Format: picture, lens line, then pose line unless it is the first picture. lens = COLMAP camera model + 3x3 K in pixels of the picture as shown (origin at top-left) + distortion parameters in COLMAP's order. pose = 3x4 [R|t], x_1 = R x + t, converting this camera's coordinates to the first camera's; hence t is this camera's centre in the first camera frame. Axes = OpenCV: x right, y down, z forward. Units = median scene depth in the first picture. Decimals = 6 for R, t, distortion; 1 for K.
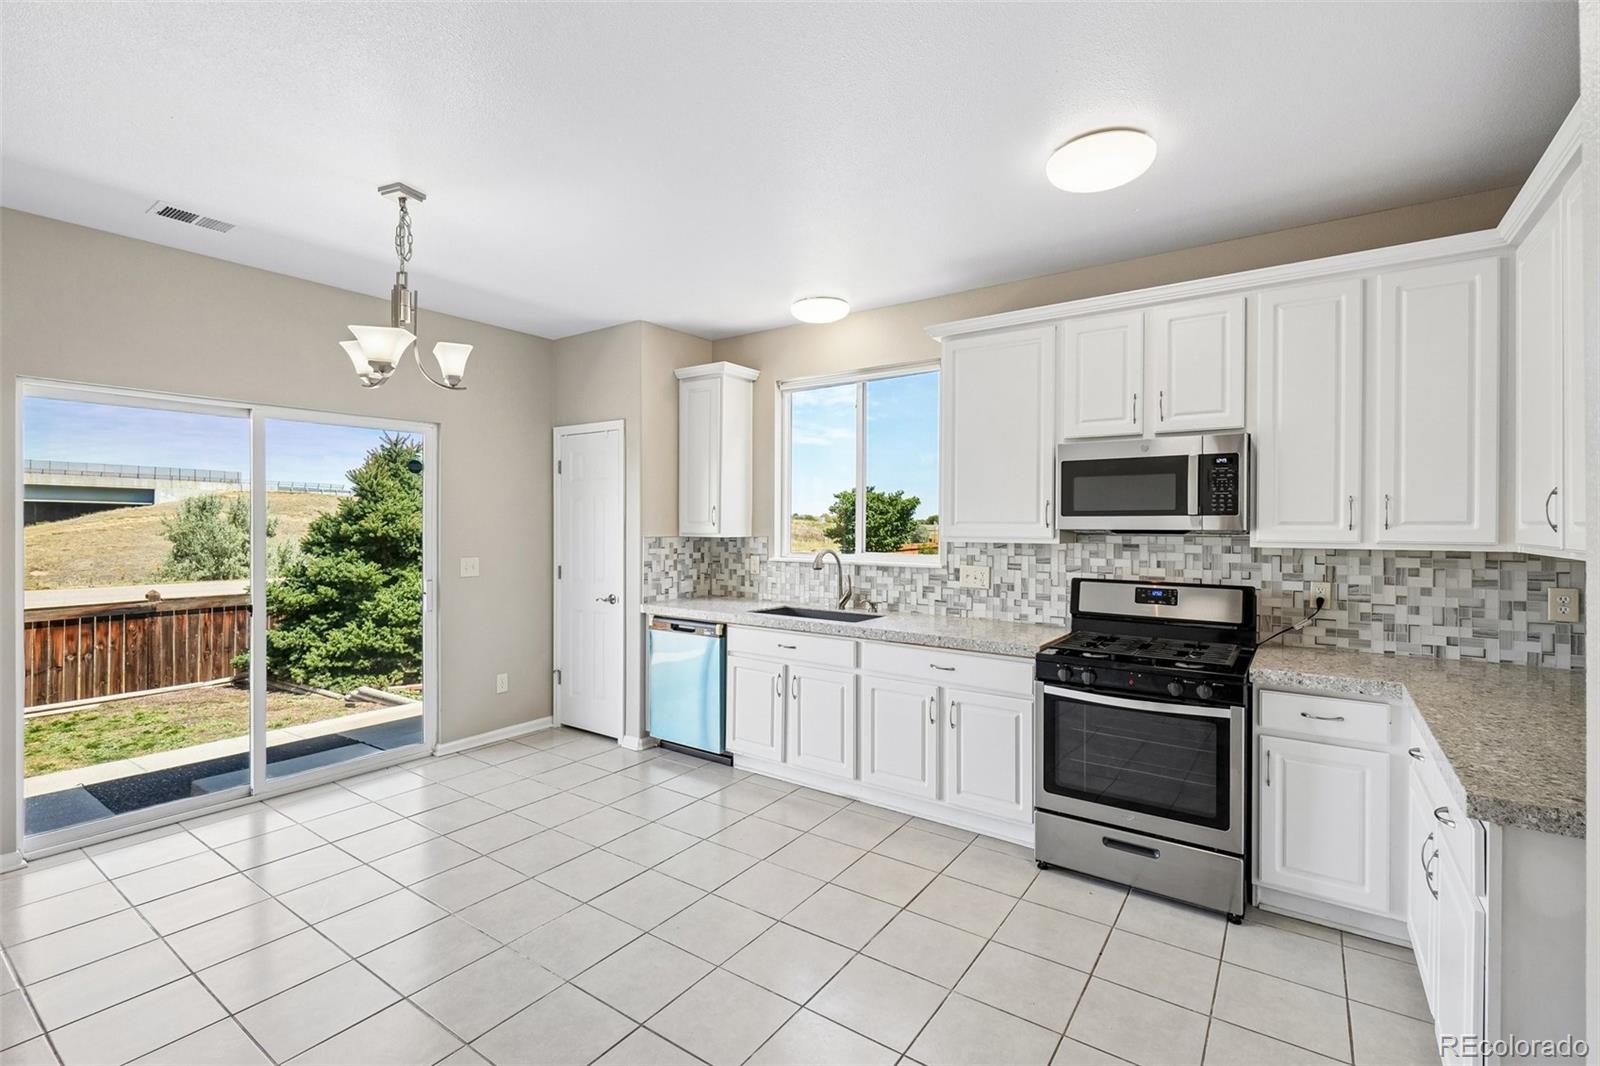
lens RADIAL K [[704.7, 0, 794.2], [0, 704.7, 527.2], [0, 0, 1]] dist [-0.004623, -0.000306]
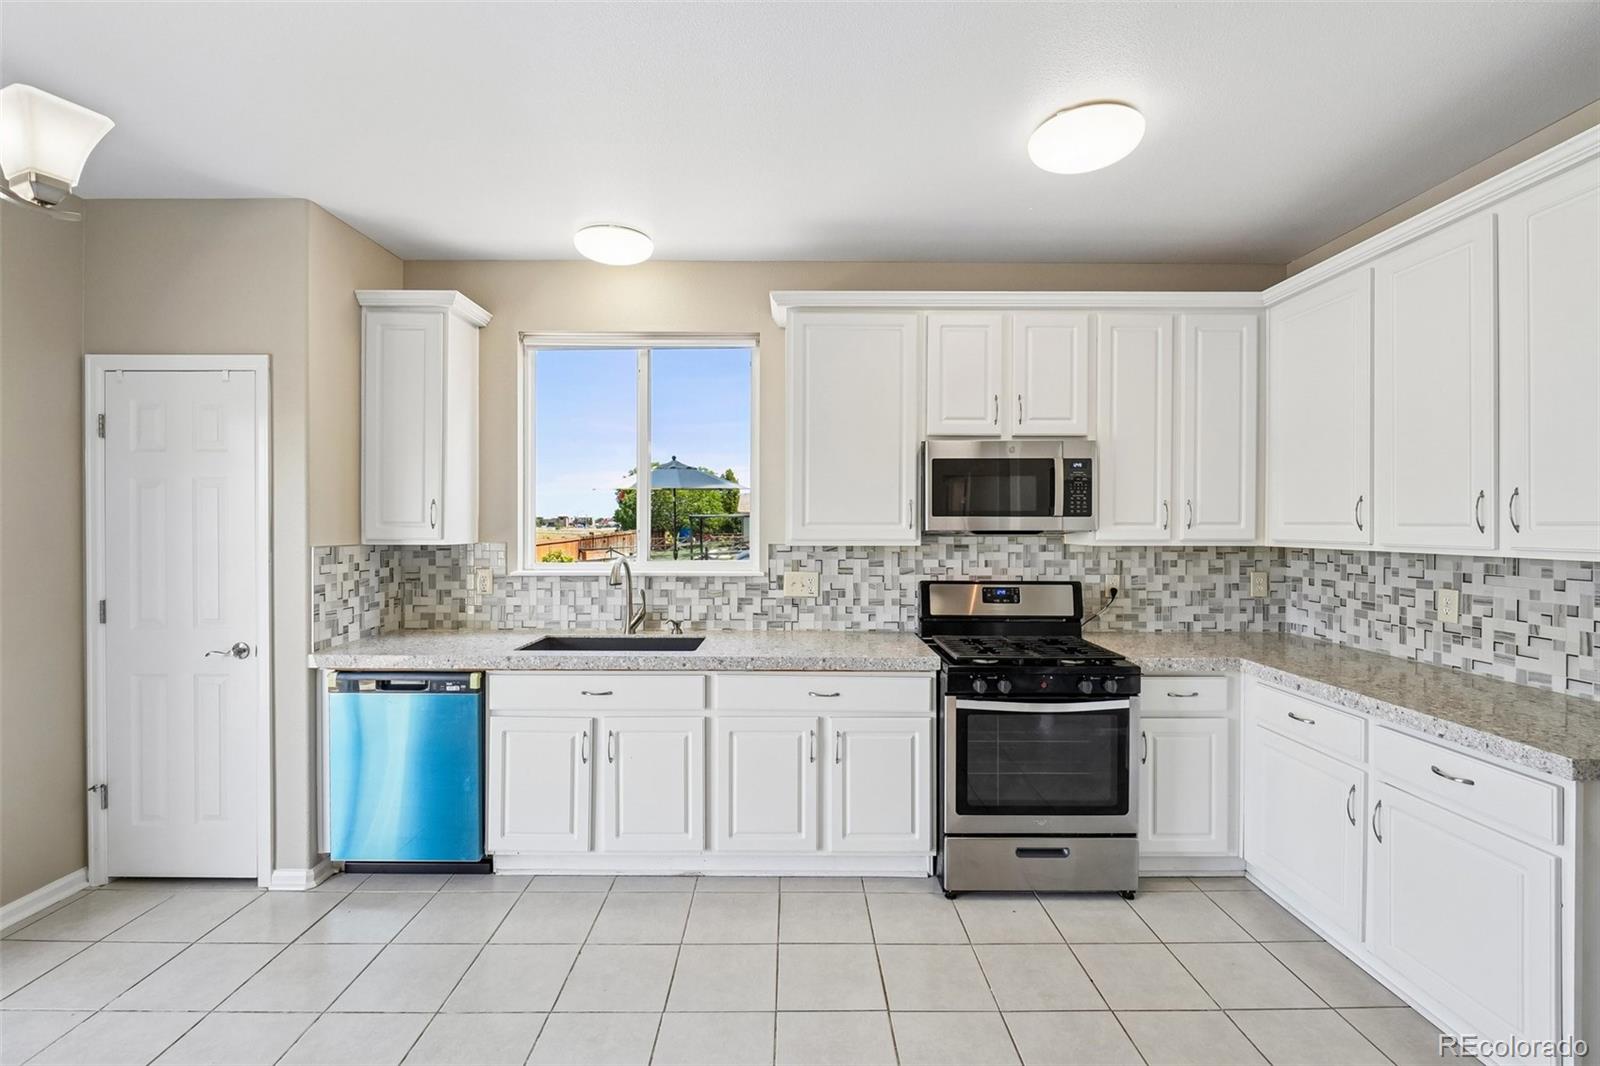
lens RADIAL K [[704.7, 0, 796.2], [0, 704.7, 527.8], [0, 0, 1]] dist [-0.004623, -0.000306]
pose [[0.813075, -0.006673, 0.582121, -0.237932], [0.004319, 0.999976, 0.005431, -0.005018], [-0.582143, -0.001902, 0.813084, 0.250547]]
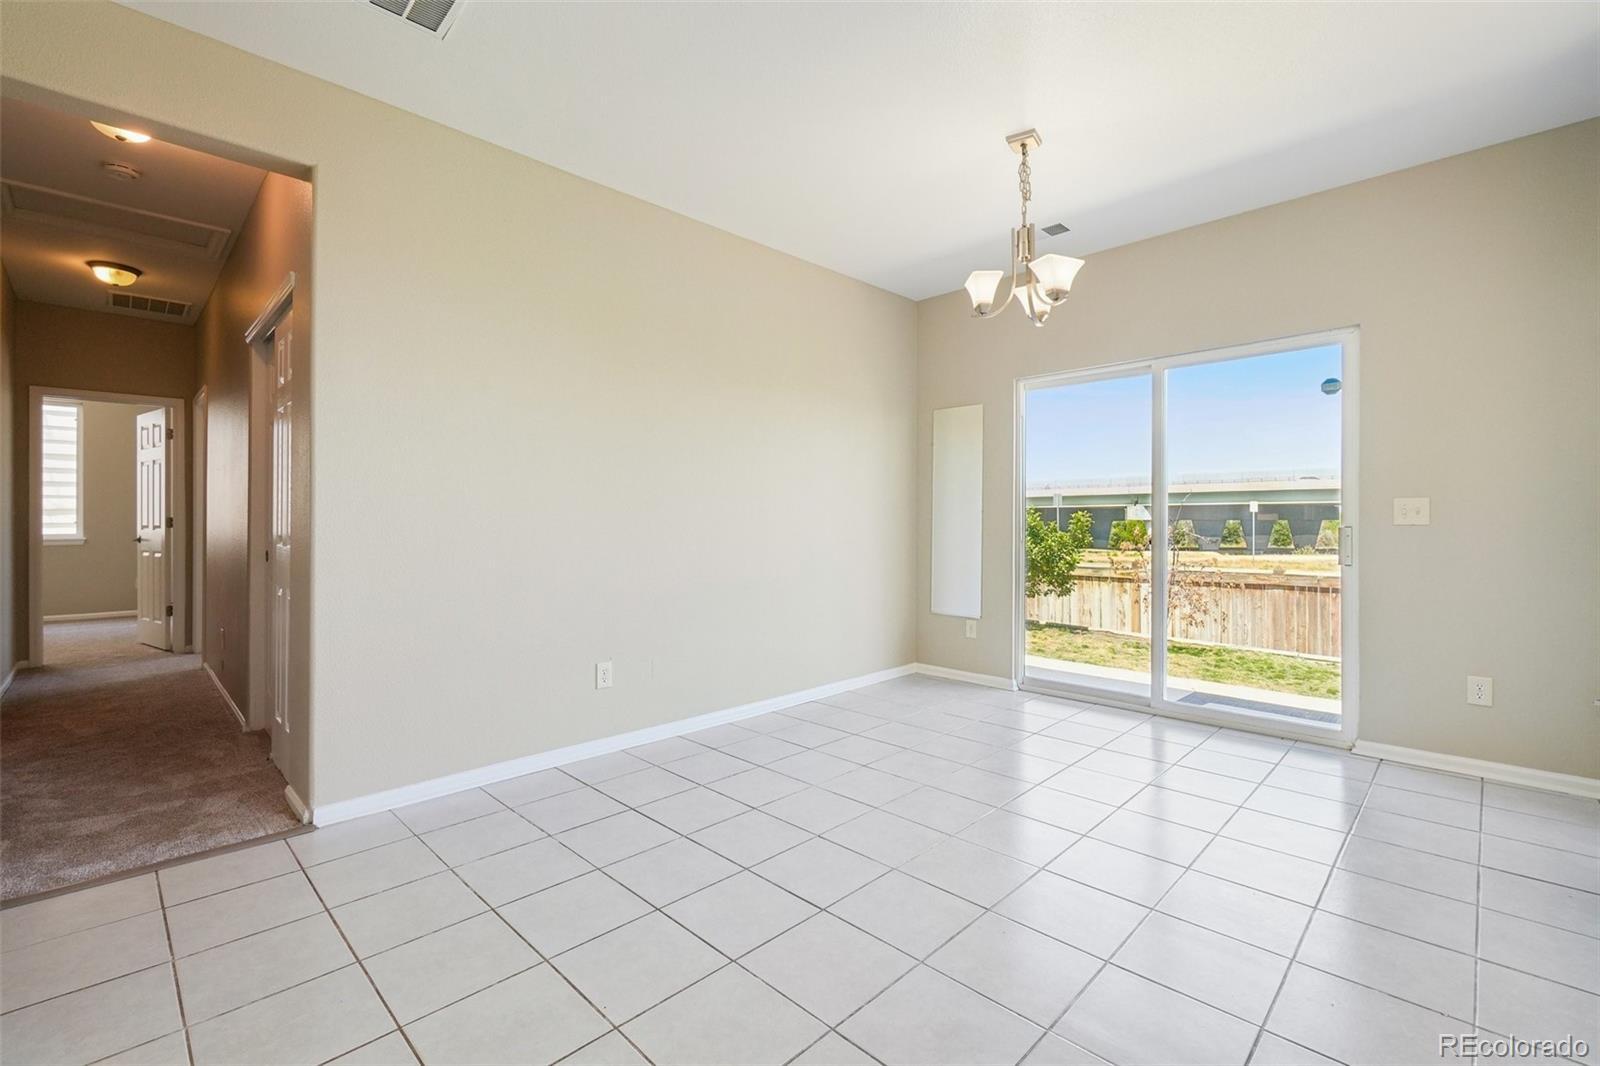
lens RADIAL K [[704.7, 0, 805.1], [0, 704.7, 520.9], [0, 0, 1]] dist [-0.004623, -0.000306]
pose [[-0.156051, -0.005297, -0.987735, 0.357289], [-0.005647, 0.999974, -0.004471, 0.076124], [0.987733, 0.004880, -0.156077, 0.524160]]
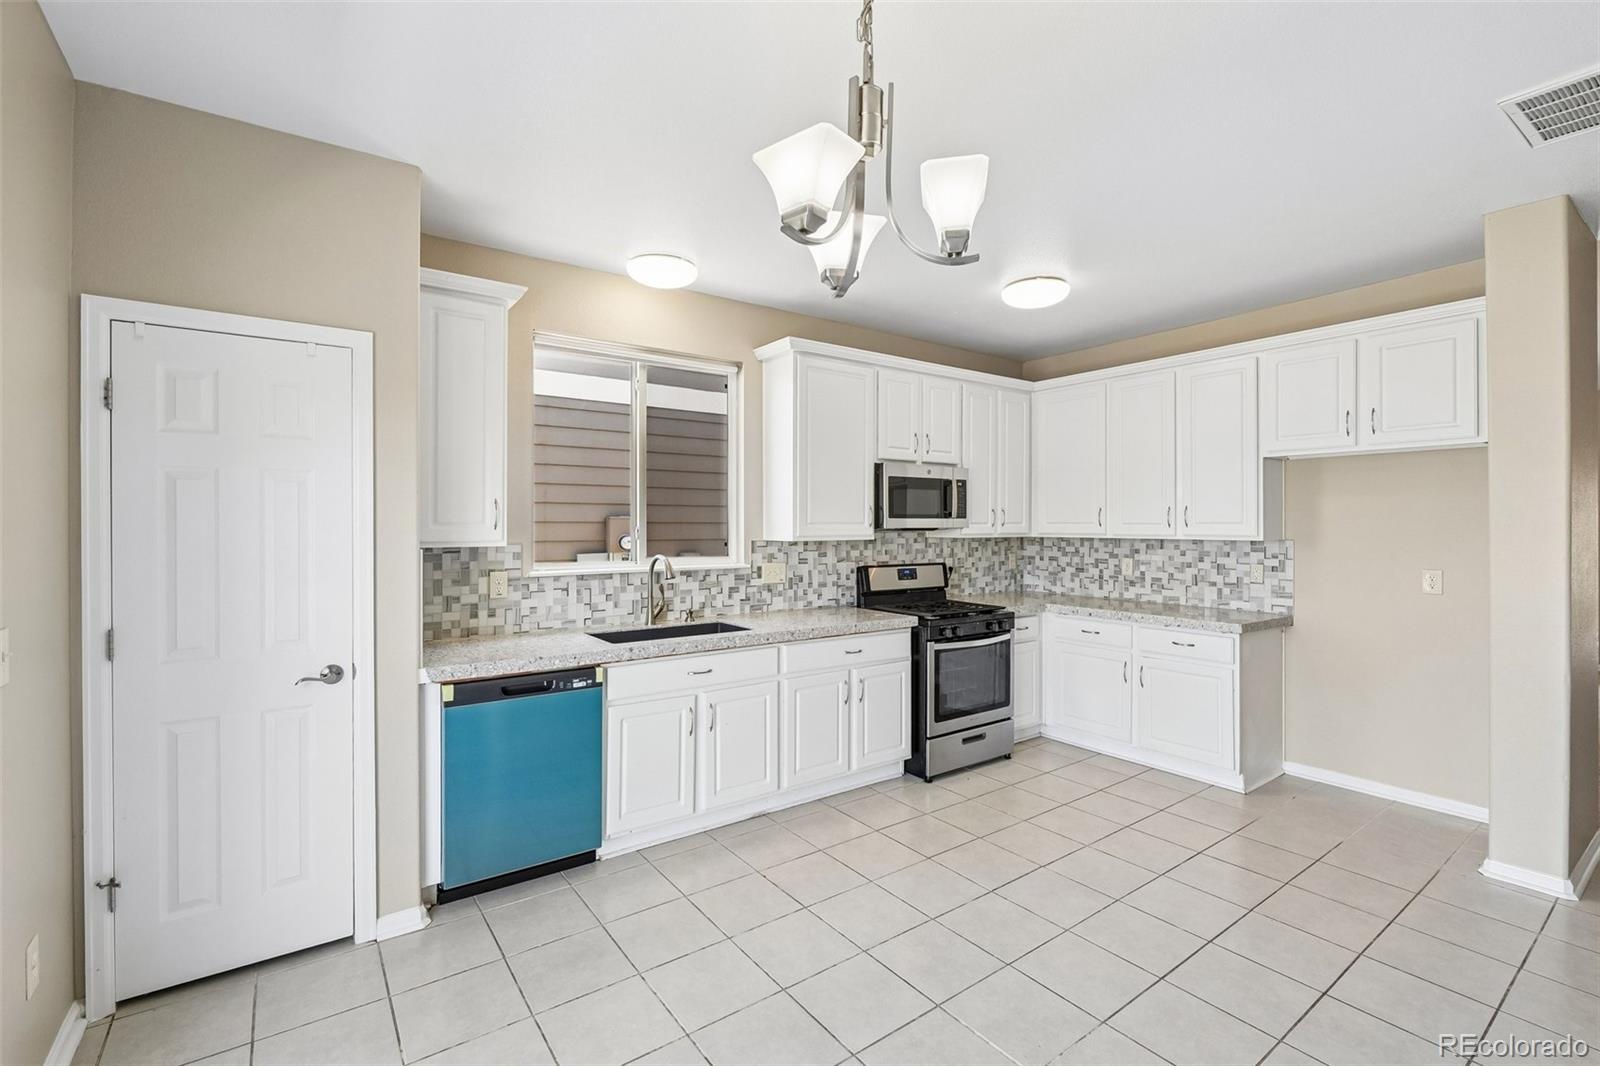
lens RADIAL K [[704.7, 0, 792.3], [0, 704.7, 527.0], [0, 0, 1]] dist [-0.004623, -0.000306]
pose [[0.327849, -0.010028, 0.944677, -0.679163], [0.005293, 0.999947, 0.008778, -0.009034], [-0.944715, 0.002123, 0.327885, 0.551220]]
